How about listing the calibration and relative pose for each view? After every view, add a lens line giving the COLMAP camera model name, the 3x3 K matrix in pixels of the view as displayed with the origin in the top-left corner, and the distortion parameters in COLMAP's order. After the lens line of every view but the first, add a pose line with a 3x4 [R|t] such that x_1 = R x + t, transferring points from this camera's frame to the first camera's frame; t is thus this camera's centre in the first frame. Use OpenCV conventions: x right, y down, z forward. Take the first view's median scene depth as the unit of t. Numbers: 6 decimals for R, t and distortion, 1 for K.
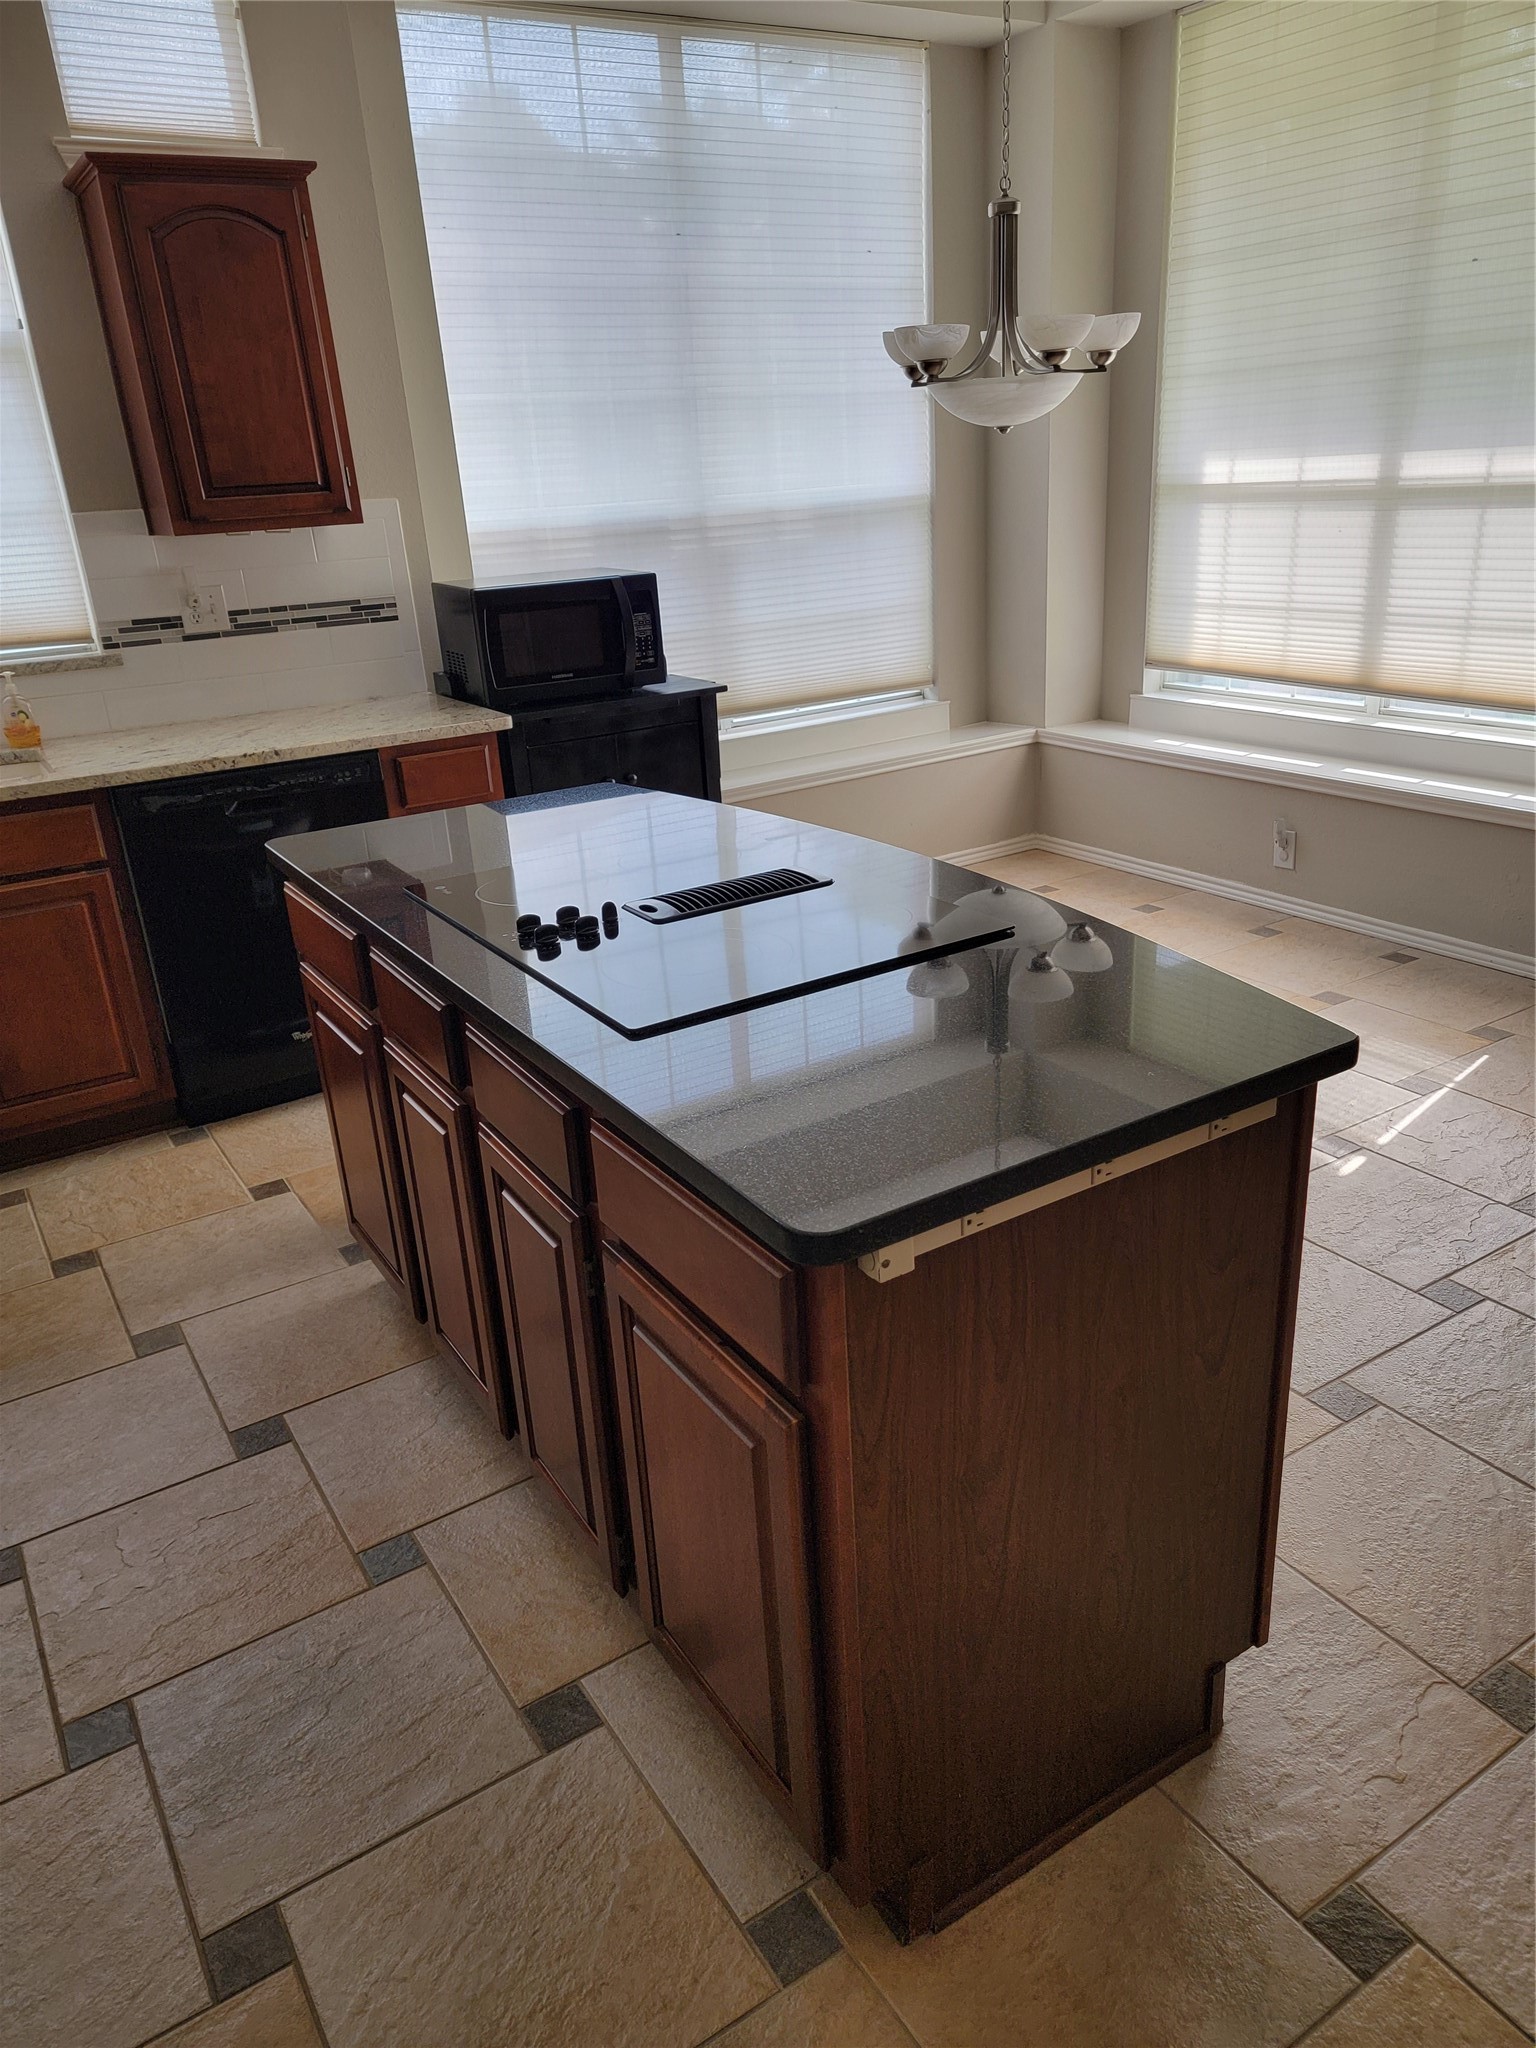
lens RADIAL K [[1446.8, 0, 768.0], [0, 1446.8, 1024.0], [0, 0, 1]] dist [0.054484, -0.002370]
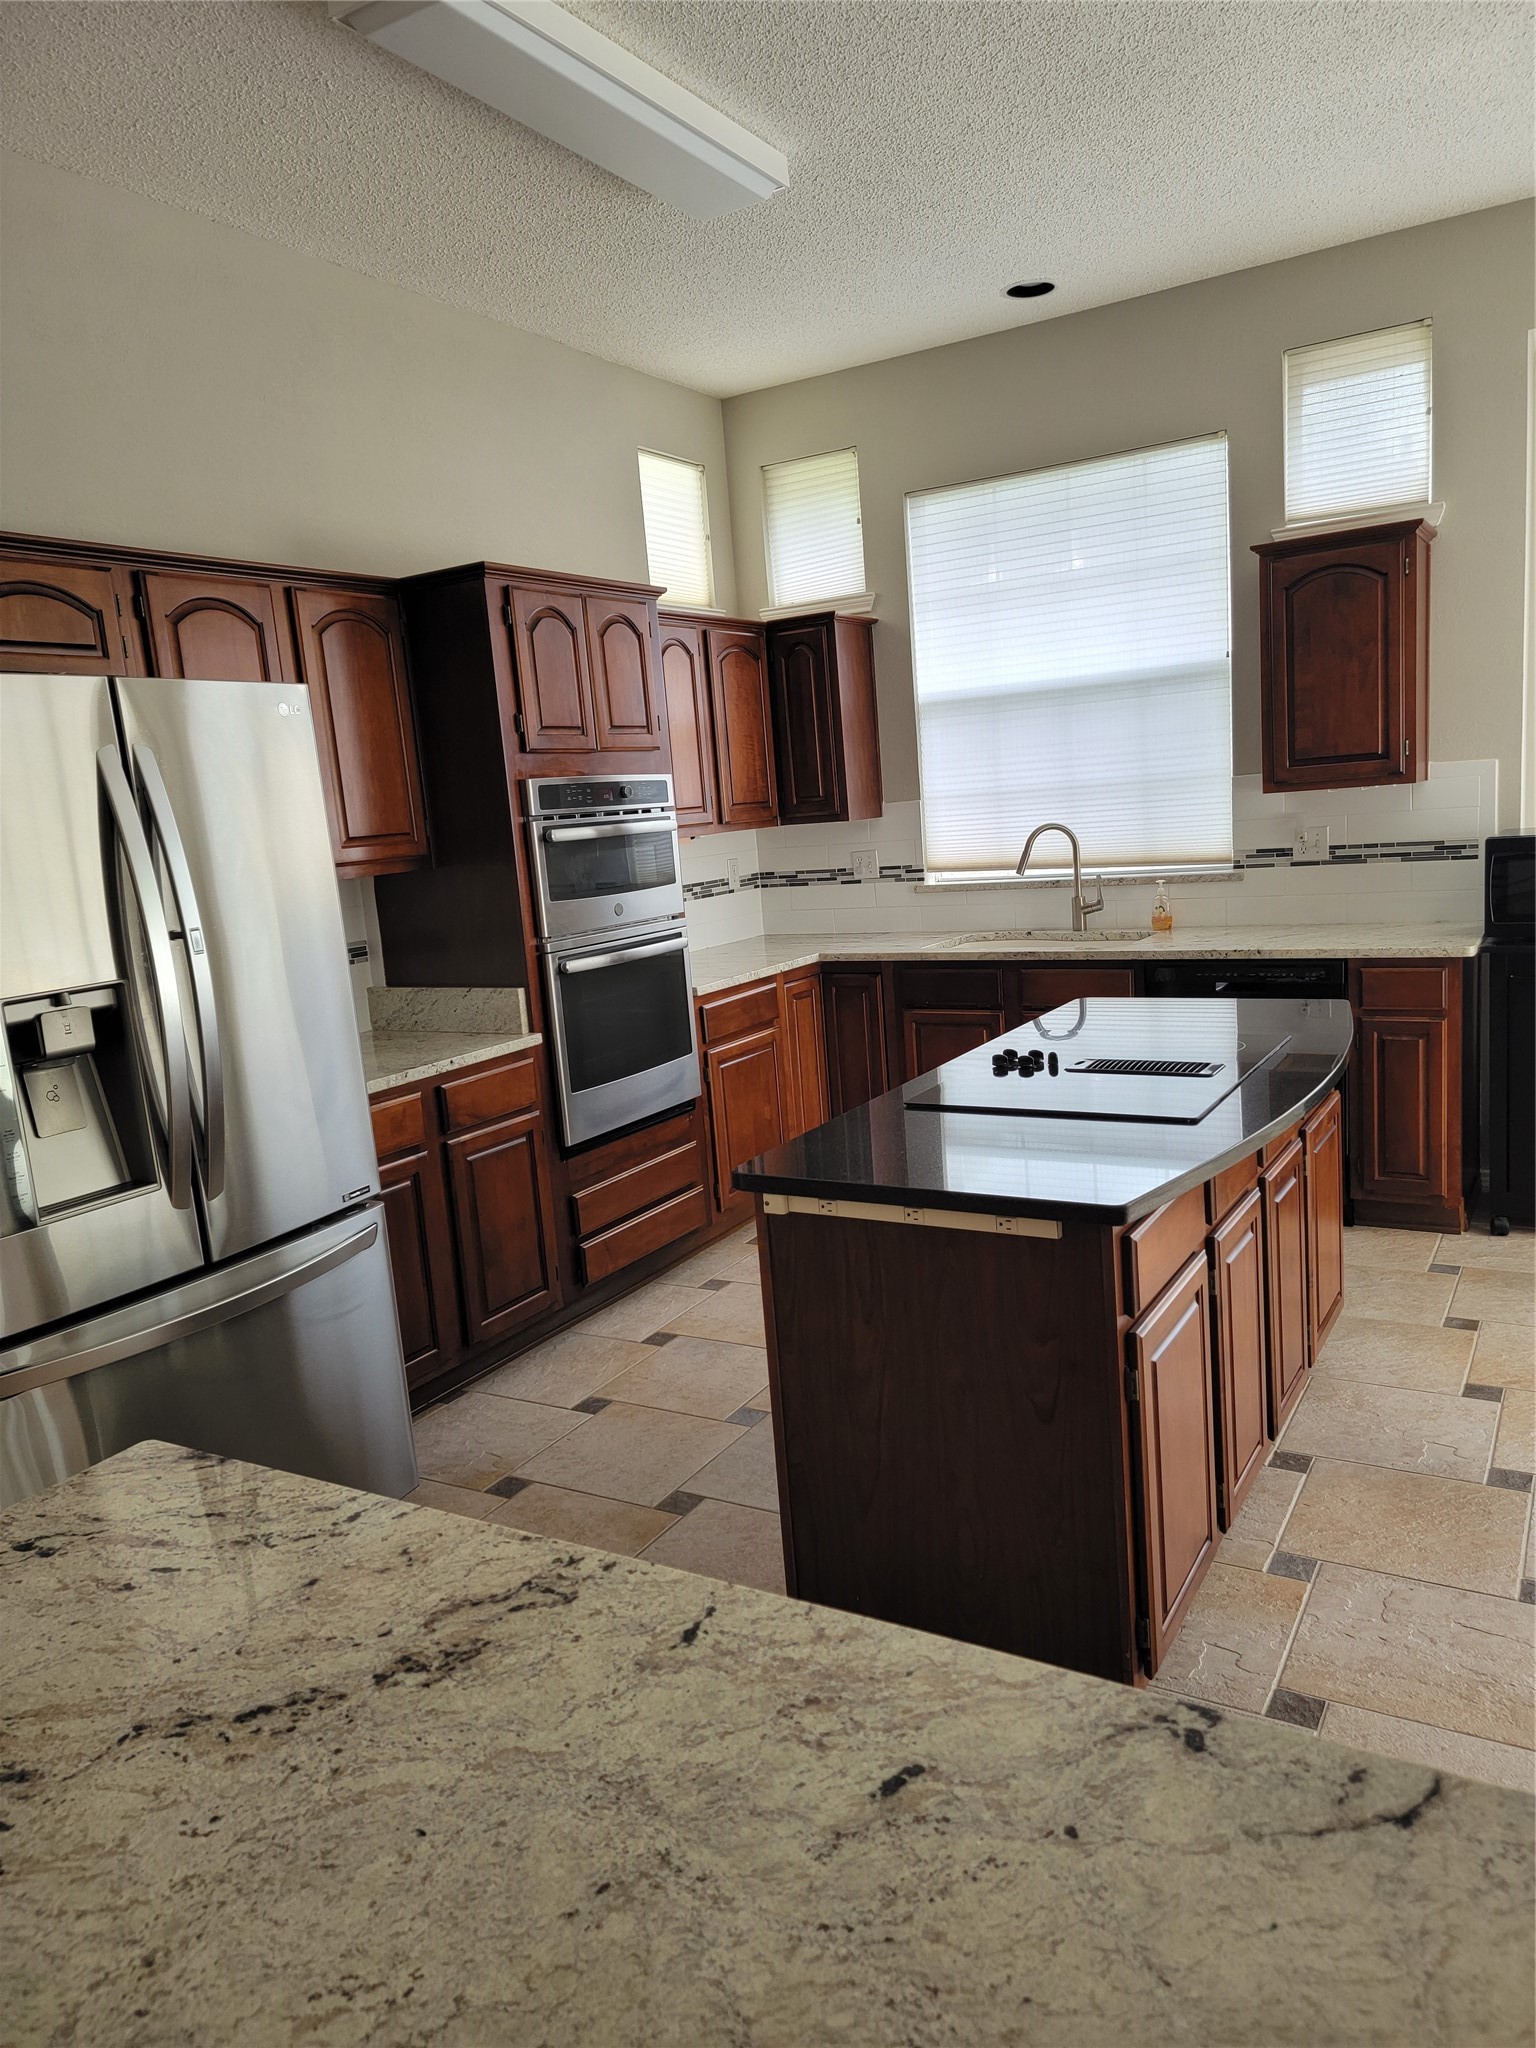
lens RADIAL K [[1427.1, 0, 768.0], [0, 1427.1, 1024.0], [0, 0, 1]] dist [0.000758, 0.000398]
pose [[0.458530, 0.164007, -0.873414, 0.545567], [-0.272863, 0.961331, 0.037267, -0.044252], [0.845752, 0.221235, 0.485550, 0.005488]]
